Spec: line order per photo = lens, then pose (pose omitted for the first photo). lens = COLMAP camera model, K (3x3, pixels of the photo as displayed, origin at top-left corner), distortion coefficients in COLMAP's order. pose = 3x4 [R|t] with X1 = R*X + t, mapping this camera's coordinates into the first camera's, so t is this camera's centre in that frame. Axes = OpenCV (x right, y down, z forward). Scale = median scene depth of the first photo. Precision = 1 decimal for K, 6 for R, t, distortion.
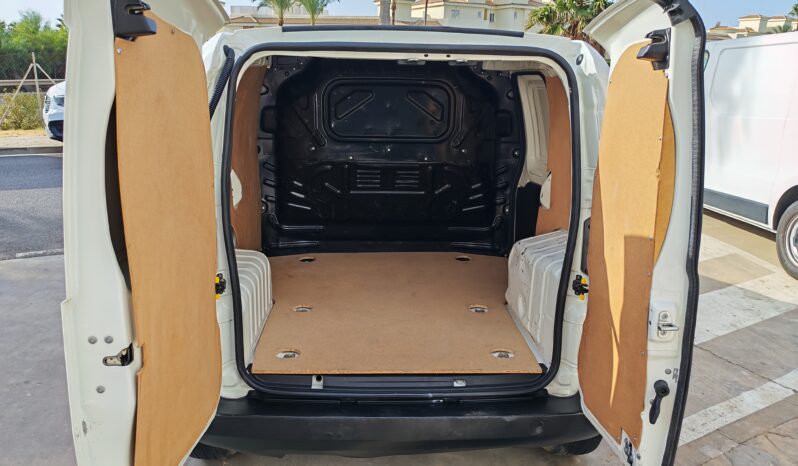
lens RADIAL K [[602.5, 0, 391.4], [0, 602.5, 238.7], [0, 0, 1]] dist [0.066307, -0.085698]
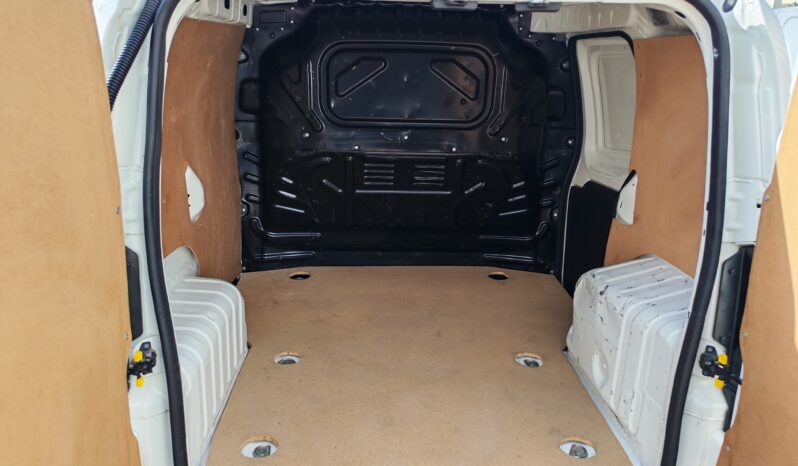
lens RADIAL K [[602.5, 0, 395.2], [0, 602.5, 232.8], [0, 0, 1]] dist [0.066307, -0.085698]
pose [[0.999956, 0.008567, -0.003711, -0.014084], [-0.008457, 0.999552, 0.028711, -0.048504], [0.003955, -0.028678, 0.999581, 0.233924]]
